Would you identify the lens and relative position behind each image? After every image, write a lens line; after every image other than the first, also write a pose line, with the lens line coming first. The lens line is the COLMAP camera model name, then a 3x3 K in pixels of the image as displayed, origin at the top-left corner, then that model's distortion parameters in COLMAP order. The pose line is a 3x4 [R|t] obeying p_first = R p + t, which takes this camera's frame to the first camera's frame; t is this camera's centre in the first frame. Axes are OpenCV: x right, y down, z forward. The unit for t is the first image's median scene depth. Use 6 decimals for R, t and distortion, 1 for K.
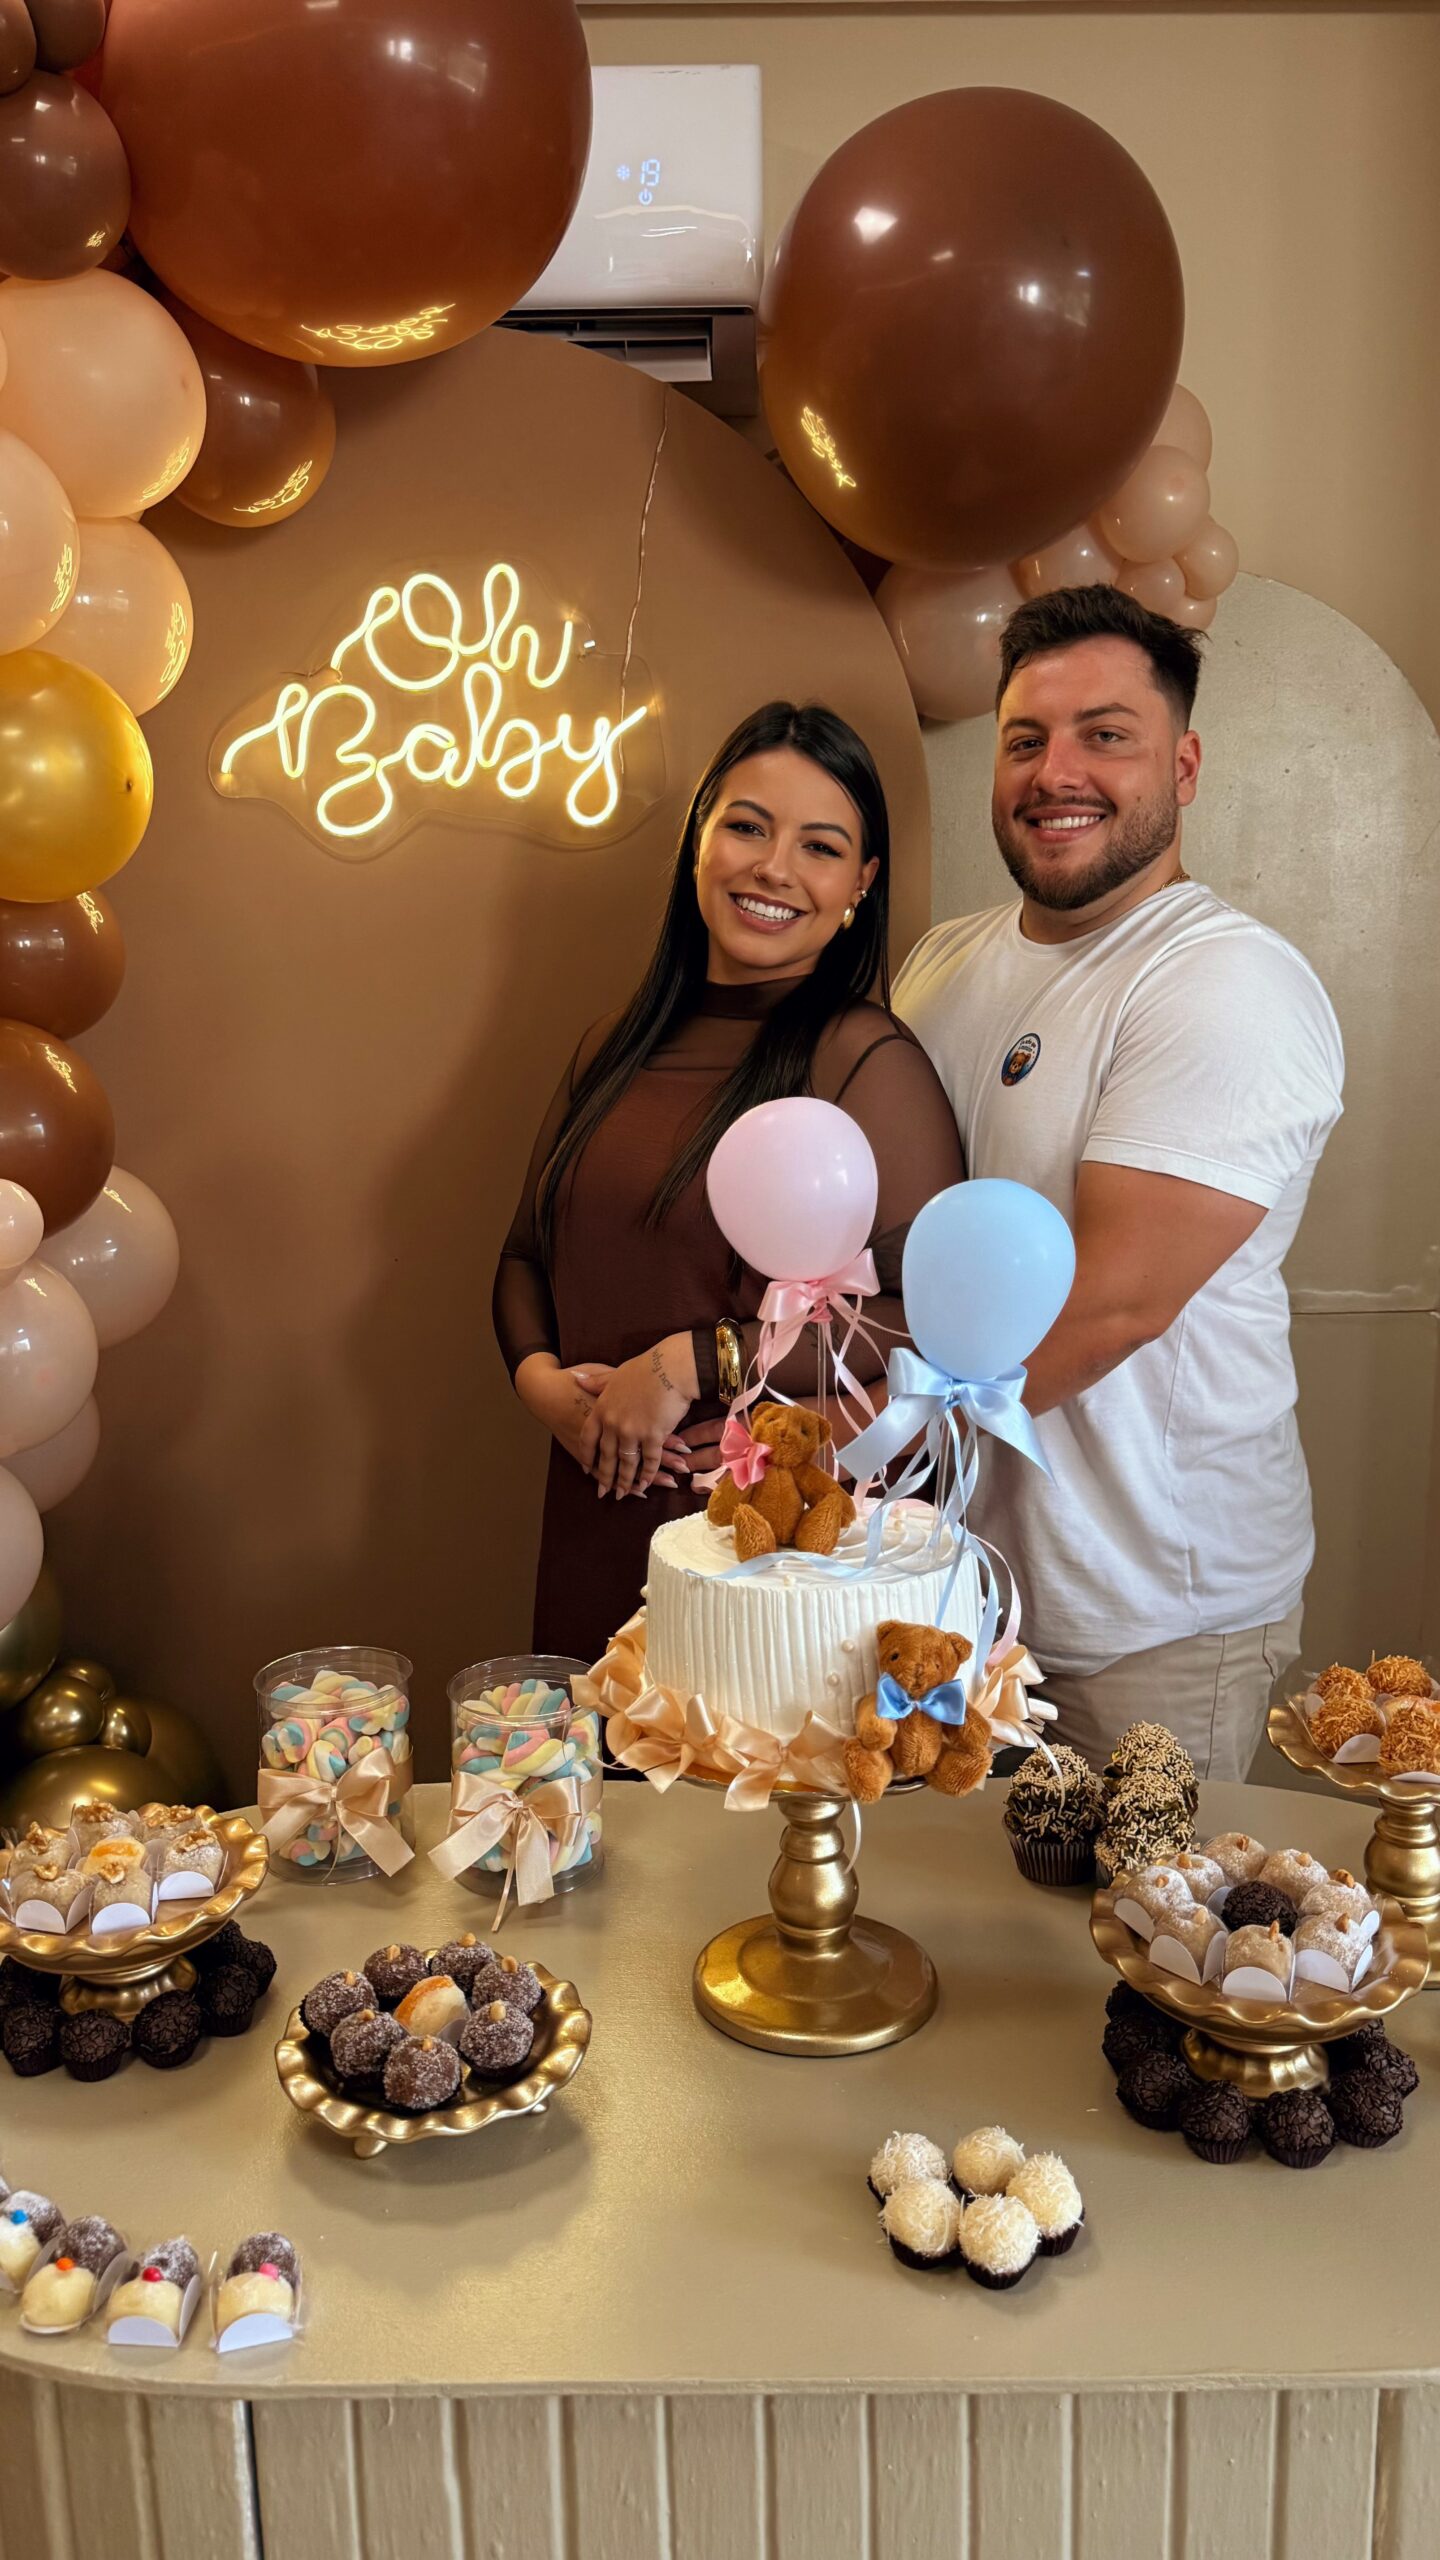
lens RADIAL K [[1852.4, 0, 706.3], [0, 1852.4, 1274.9], [0, 0, 1]] dist [0.014764, -0.033833]
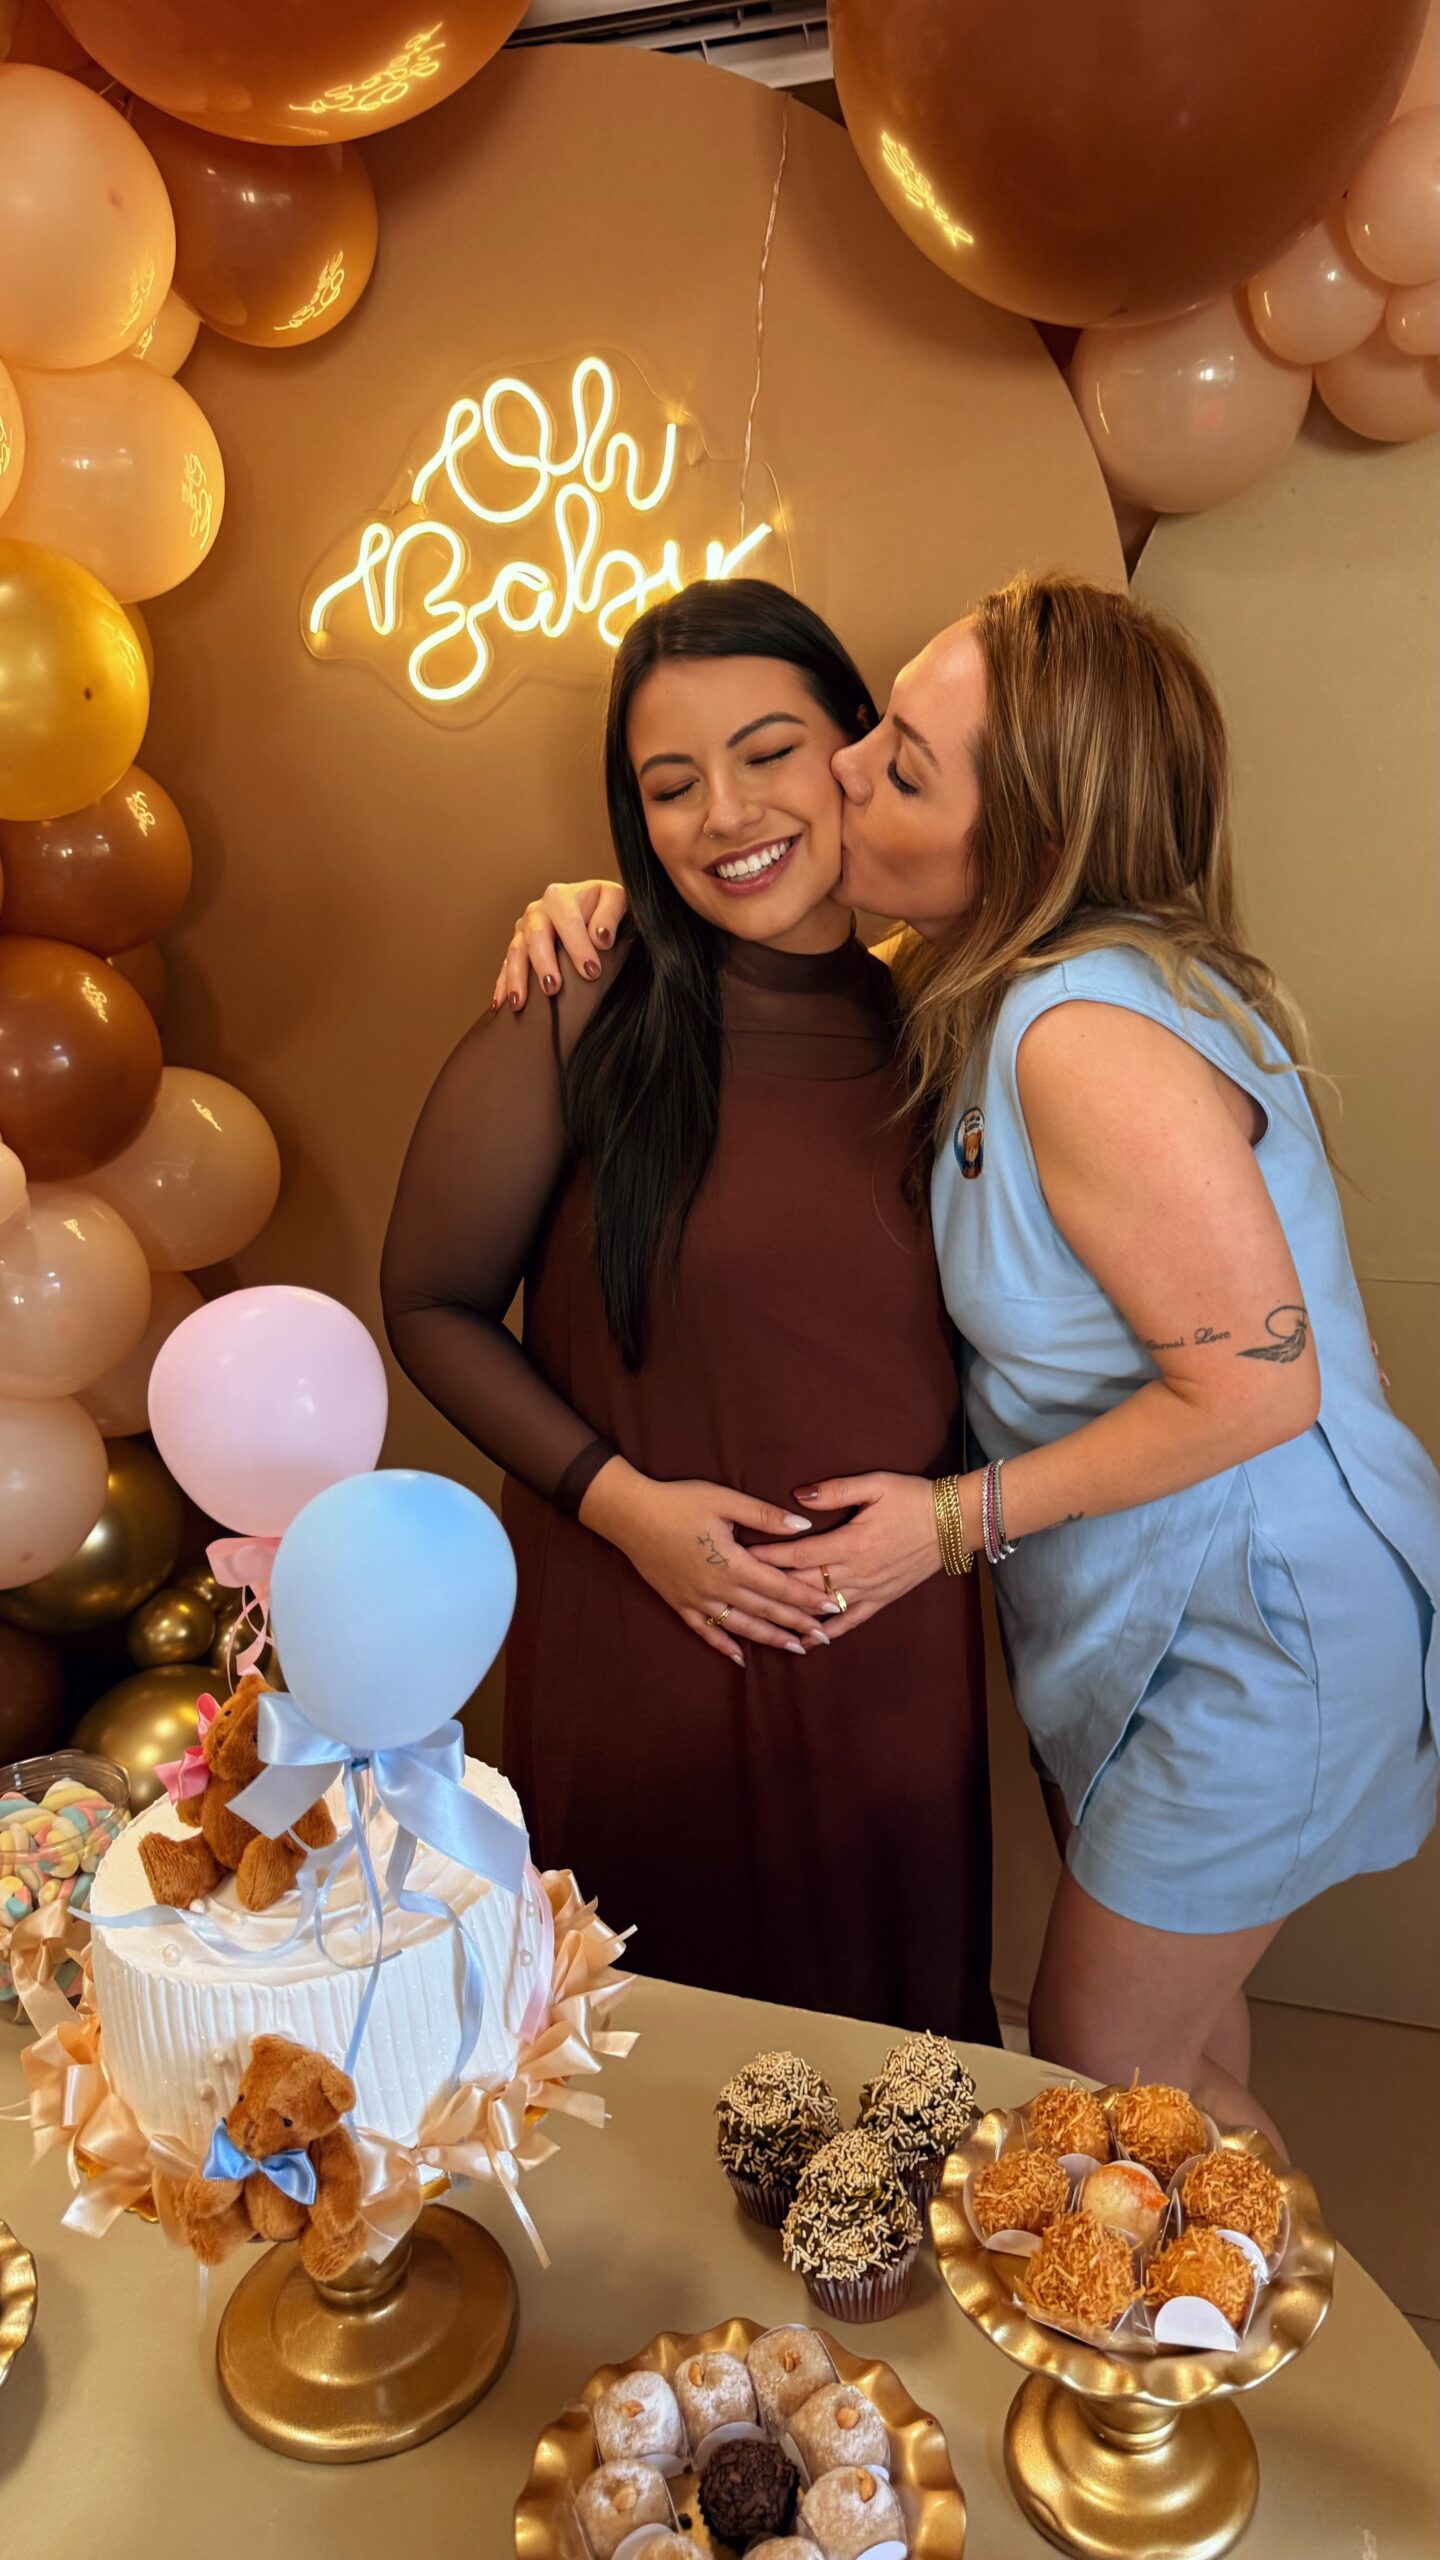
lens RADIAL K [[1852.4, 0, 717.5], [0, 1852.4, 1292.6], [0, 0, 1]] dist [0.014764, -0.033833]
pose [[0.943892, 0.076869, -0.321183, 0.253939], [-0.021820, 0.984925, 0.171598, -0.126941], [0.329532, -0.154962, 0.931341, 0.206634]]
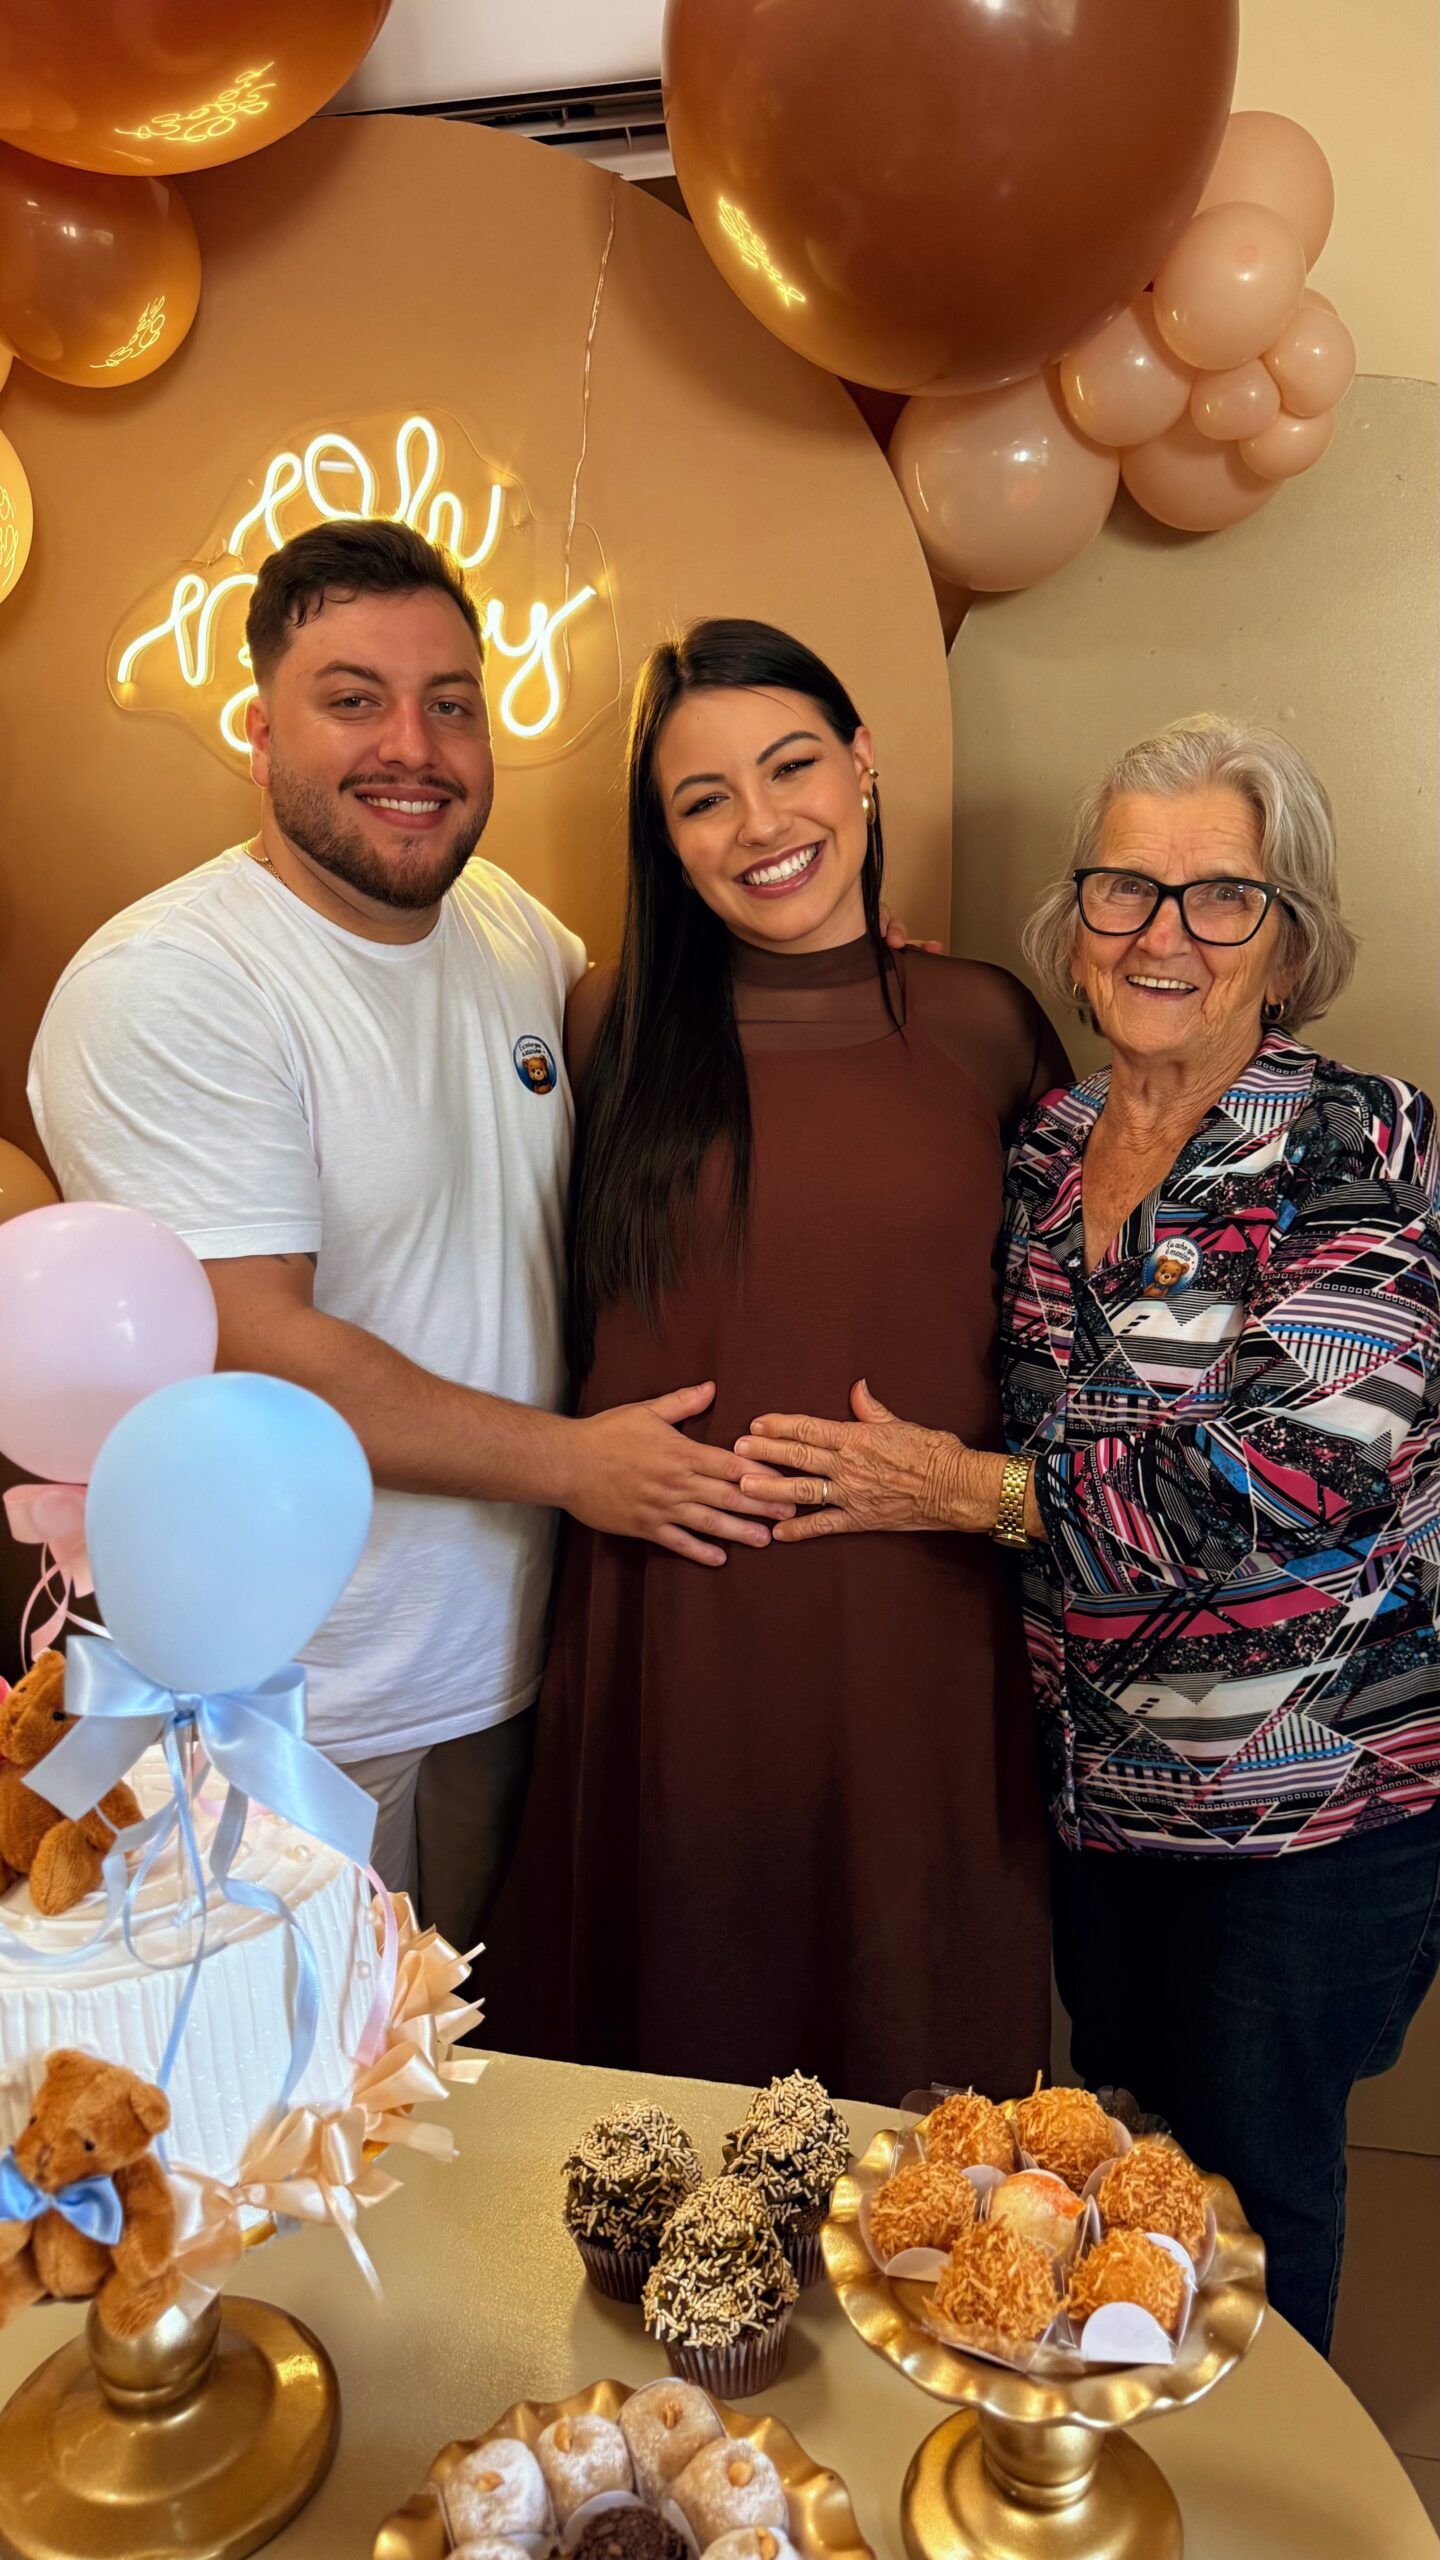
lens RADIAL K [[1852.4, 0, 710.3], [0, 1852.4, 1282.1], [0, 0, 1]] dist [0.014764, -0.033833]
pose [[0.974330, 0.051003, -0.219272, 0.230959], [-0.036088, 0.996788, 0.071498, -0.069968], [0.222215, -0.061749, 0.973040, 0.223481]]
